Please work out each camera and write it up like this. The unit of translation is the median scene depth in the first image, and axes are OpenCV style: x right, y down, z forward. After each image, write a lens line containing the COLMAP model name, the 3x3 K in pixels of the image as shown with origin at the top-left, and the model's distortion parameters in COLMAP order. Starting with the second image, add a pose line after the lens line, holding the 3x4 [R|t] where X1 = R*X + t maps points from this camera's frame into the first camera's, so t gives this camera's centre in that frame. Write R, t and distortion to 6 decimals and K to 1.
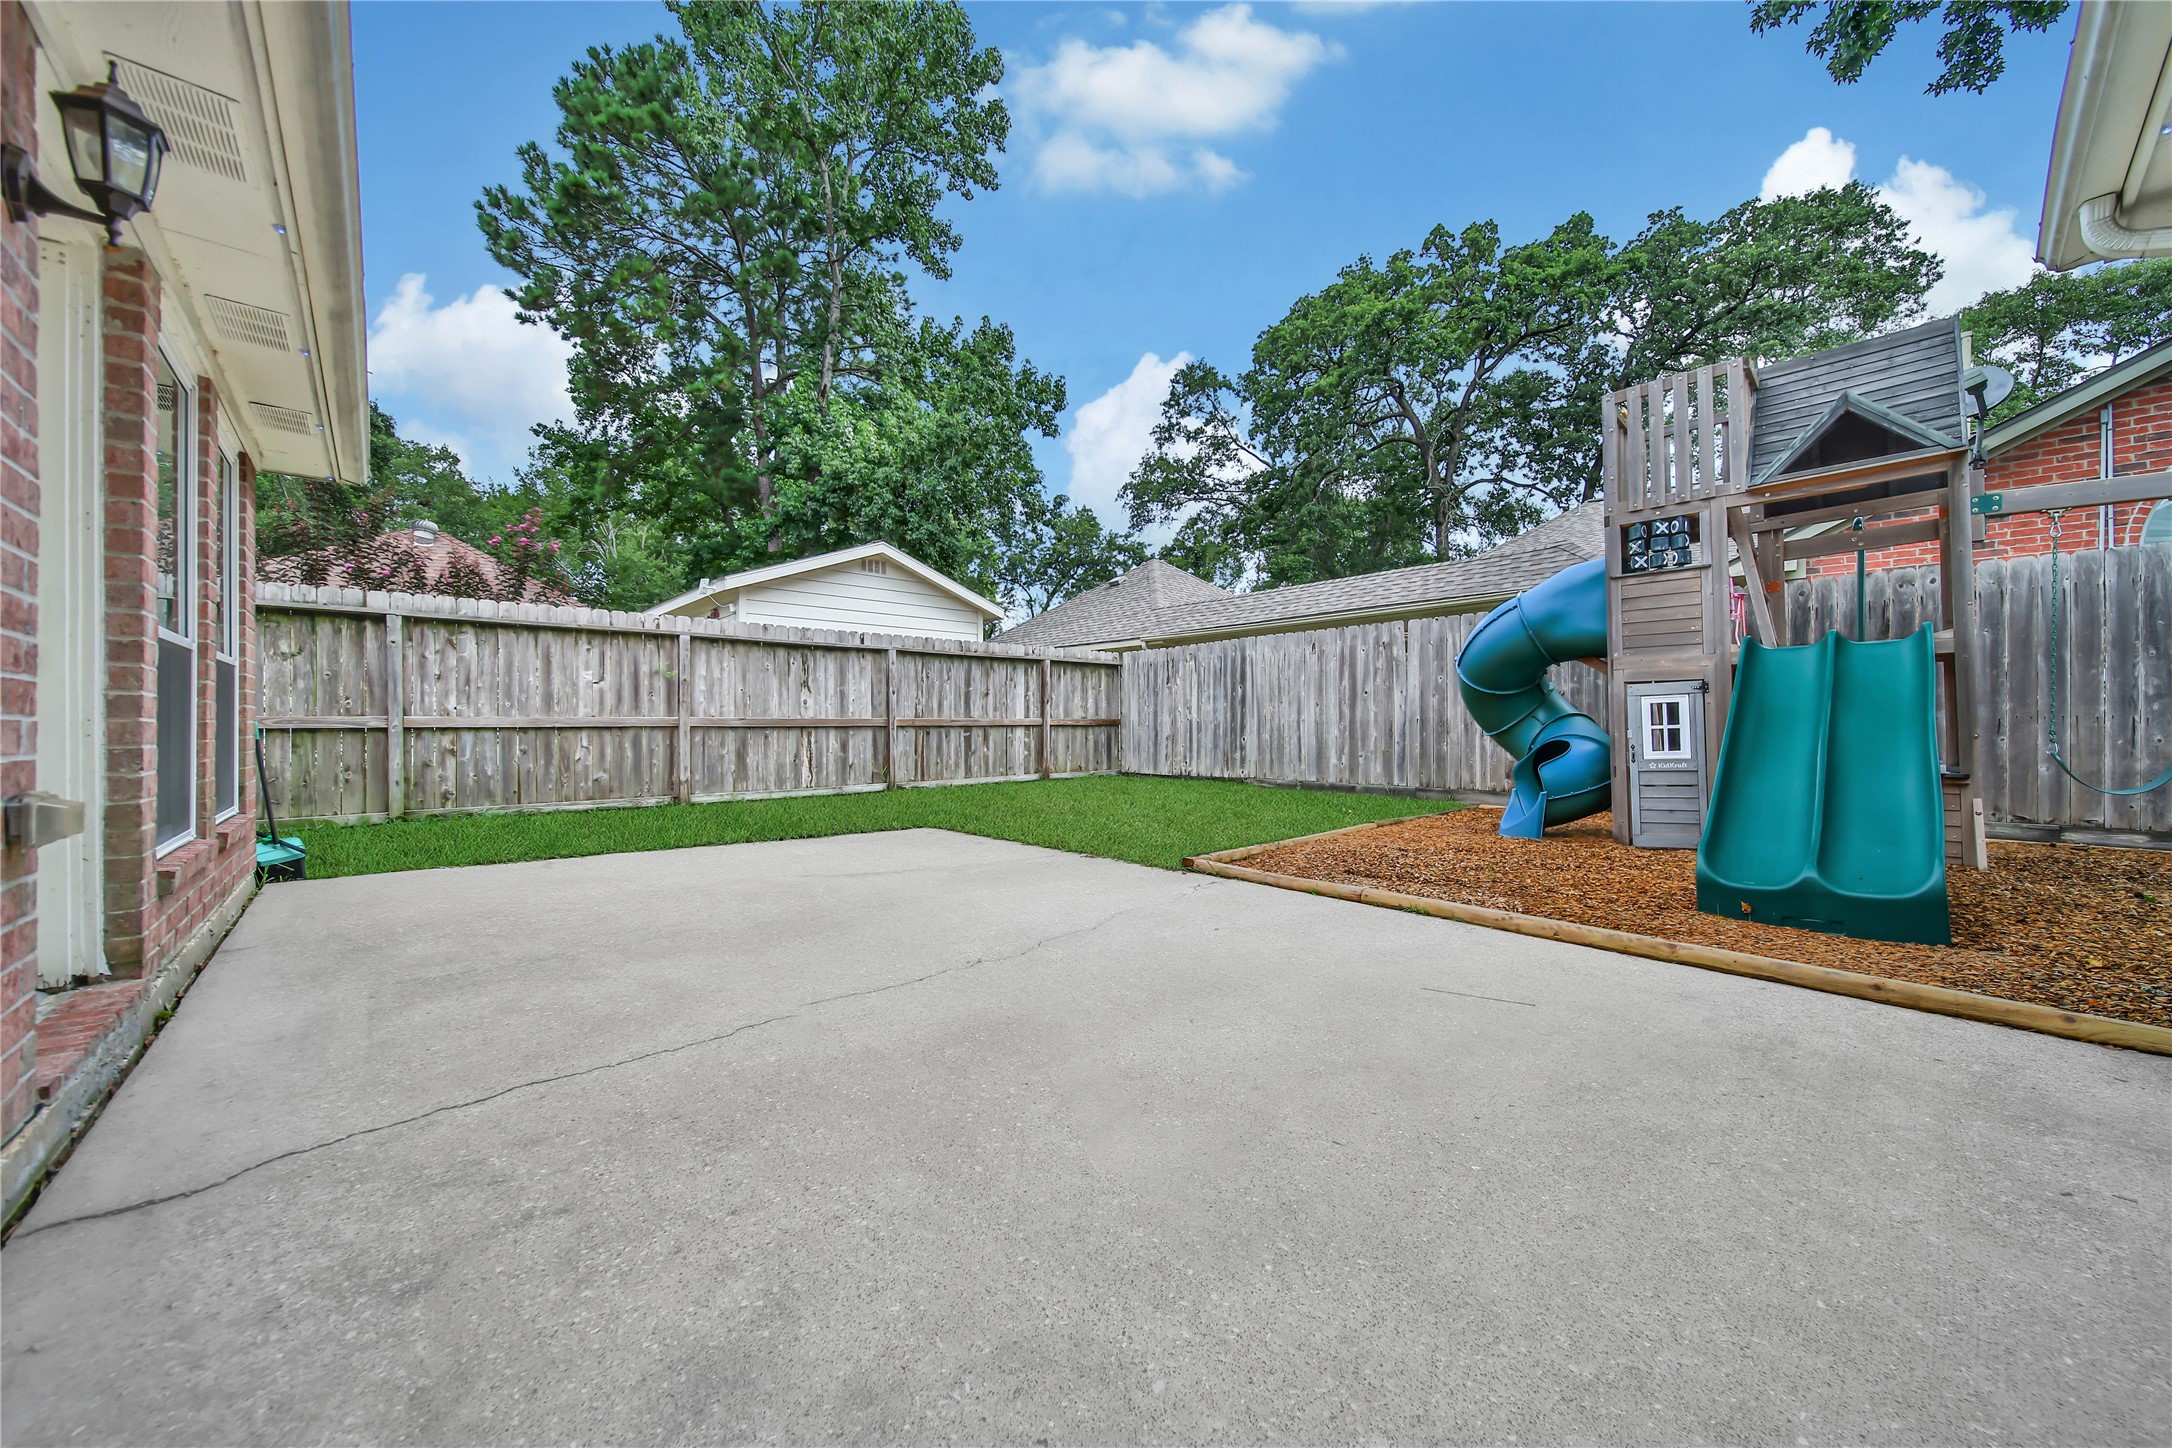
lens RADIAL K [[791.5, 0, 1081.0], [0, 791.5, 714.3], [0, 0, 1]] dist [0.000604, -0.000059]
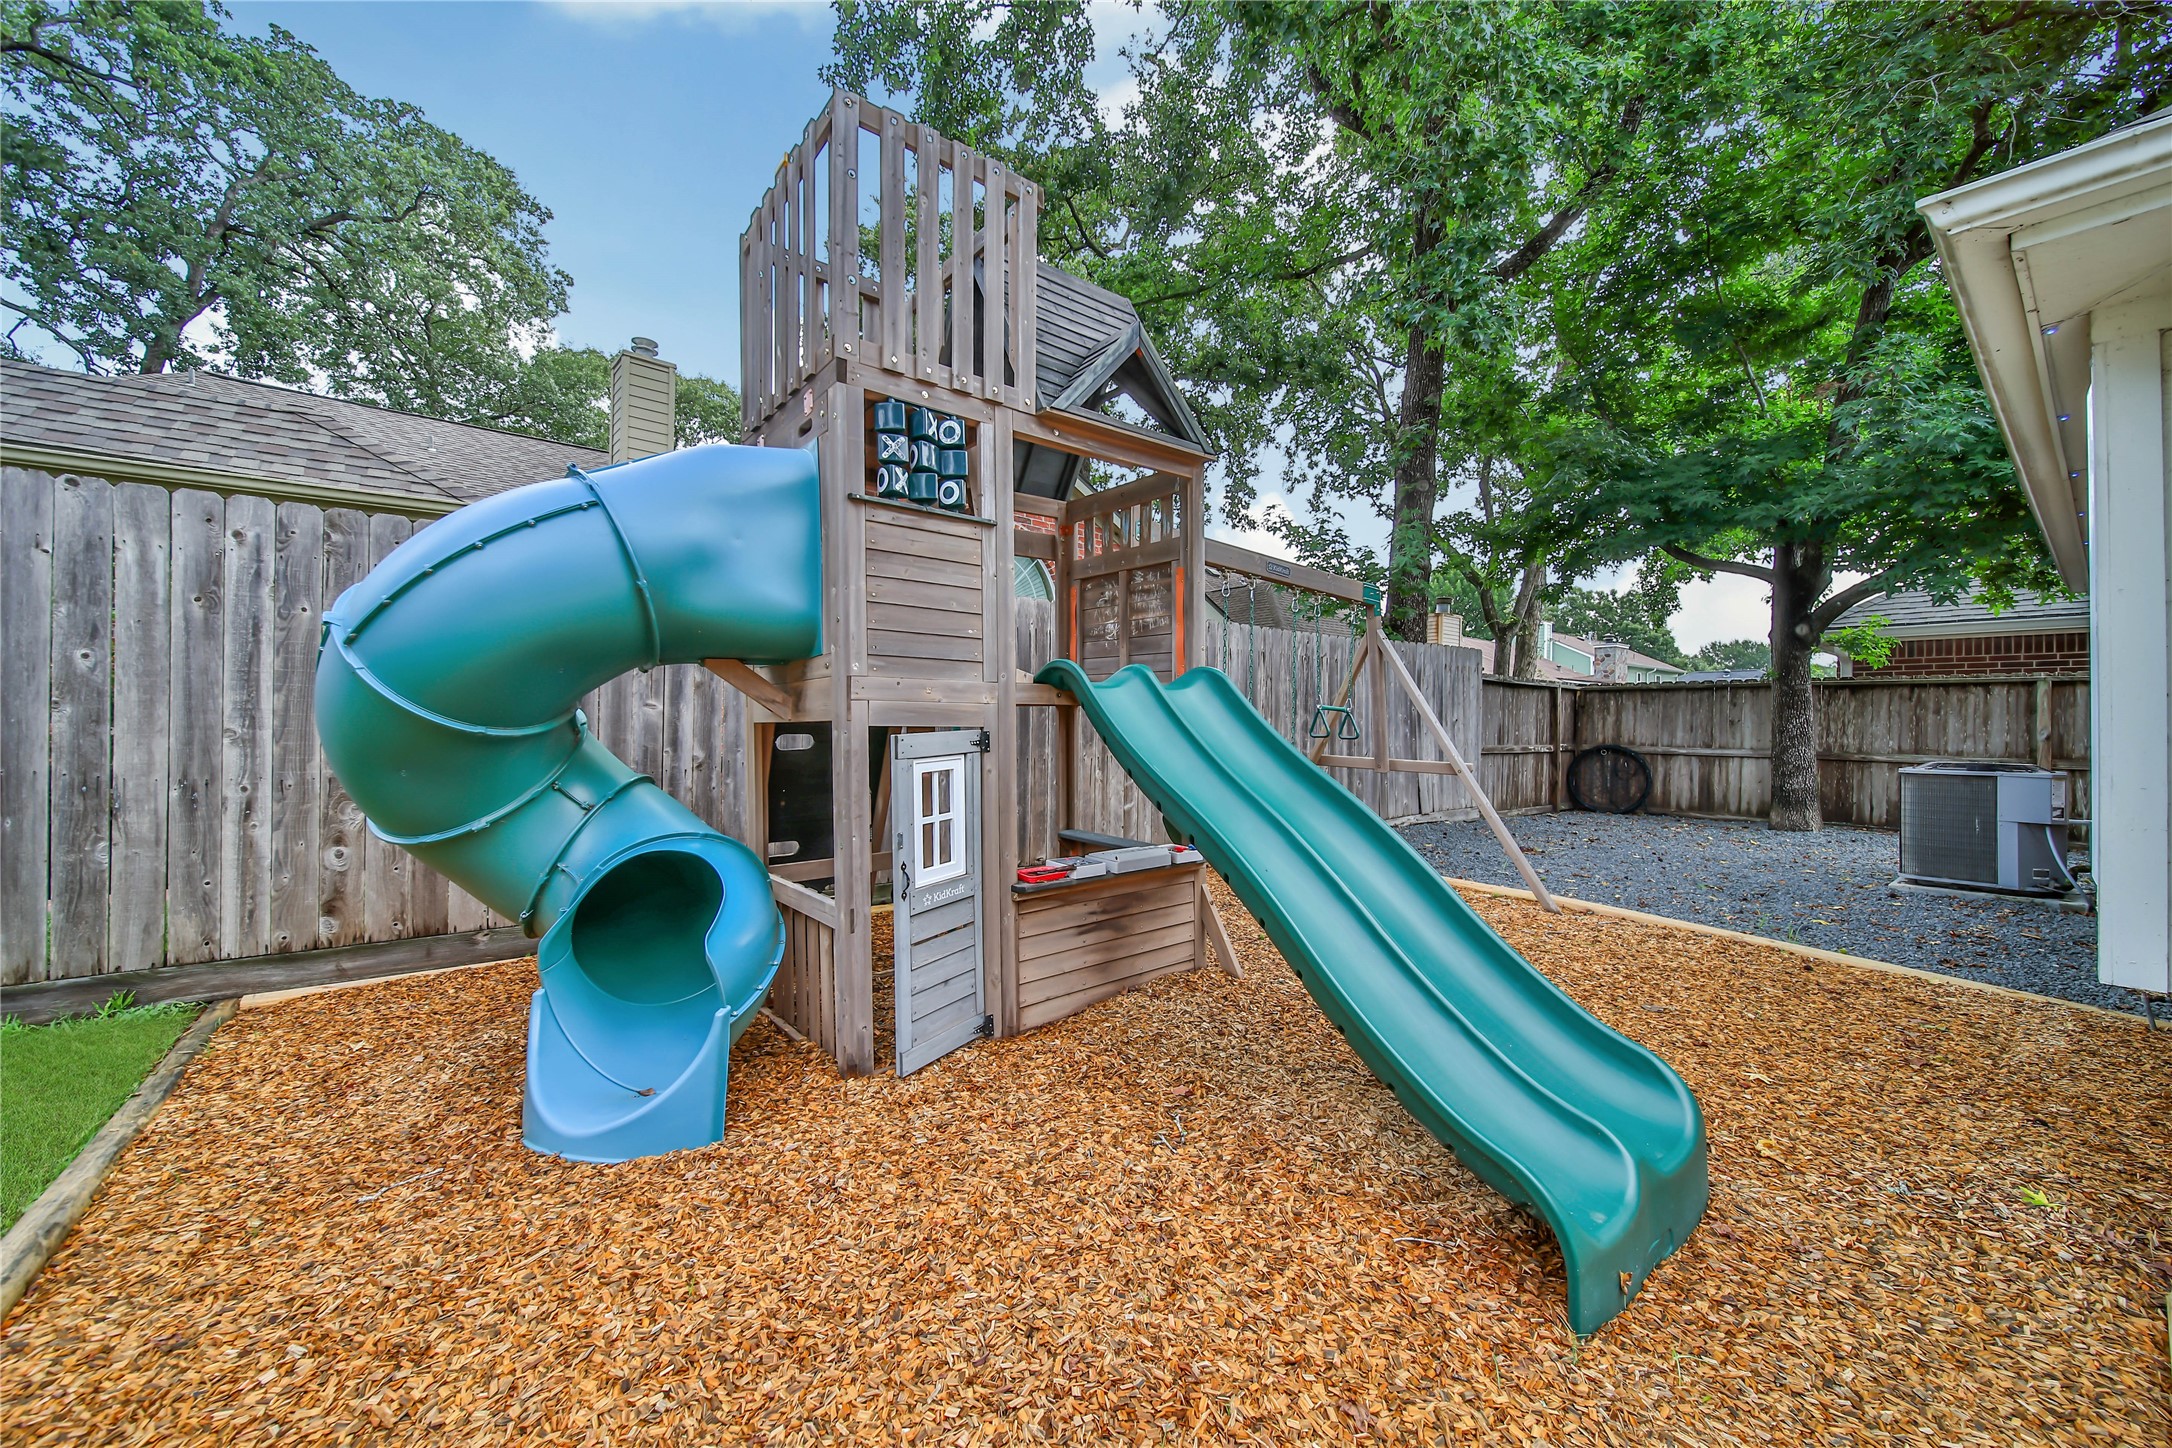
lens RADIAL K [[809.7, 0, 1085.2], [0, 809.7, 728.0], [0, 0, 1]] dist [-0.001288, -0.000057]
pose [[0.095777, 0.002034, 0.995401, 0.227068], [-0.027390, 0.999625, 0.000592, -0.044639], [-0.995026, -0.027321, 0.095797, 0.850896]]
